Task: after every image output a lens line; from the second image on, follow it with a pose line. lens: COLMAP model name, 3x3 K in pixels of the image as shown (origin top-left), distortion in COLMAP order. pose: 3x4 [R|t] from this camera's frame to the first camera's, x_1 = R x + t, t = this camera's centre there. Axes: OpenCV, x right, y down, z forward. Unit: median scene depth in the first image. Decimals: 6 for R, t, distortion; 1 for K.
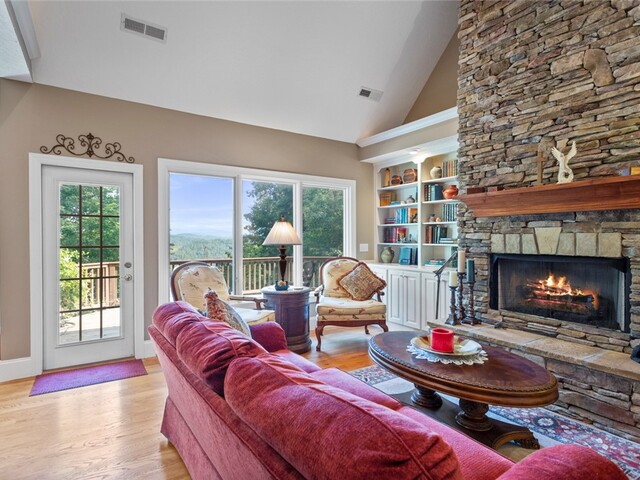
lens RADIAL K [[356.1, 0, 320.0], [0, 356.1, 240.0], [0, 0, 1]] dist [0.002042, 0.001536]
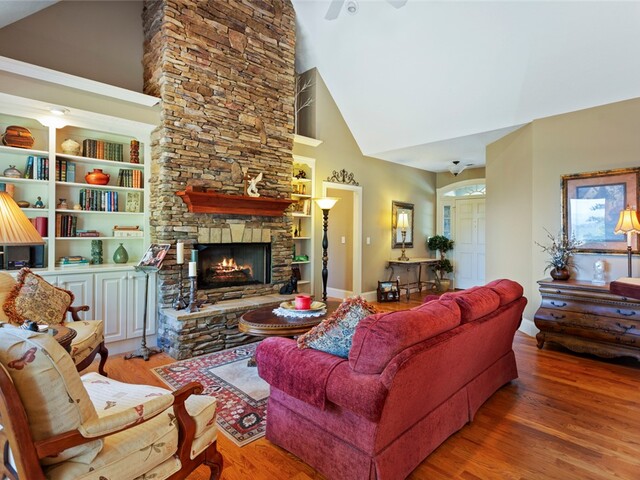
lens RADIAL K [[345.3, 0, 319.7], [0, 345.3, 229.4], [0, 0, 1]] dist [0.002406, 0.001271]
pose [[-0.174270, 0.006453, 0.984677, -0.733676], [-0.002268, 0.999973, -0.006955, -0.003974], [-0.984695, -0.003445, -0.174251, 0.827994]]
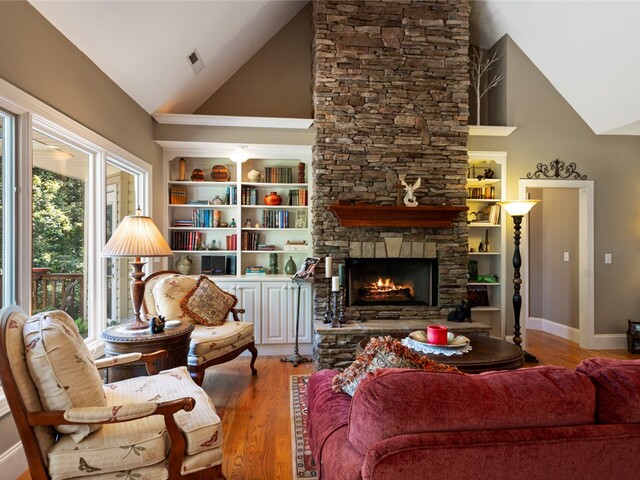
lens RADIAL K [[356.1, 0, 320.0], [0, 356.1, 240.0], [0, 0, 1]] dist [0.002042, 0.001536]
pose [[0.474551, 0.012101, 0.880145, -0.597671], [0.000293, 0.999903, -0.013905, -0.006658], [-0.880228, 0.006857, 0.474501, 0.552856]]
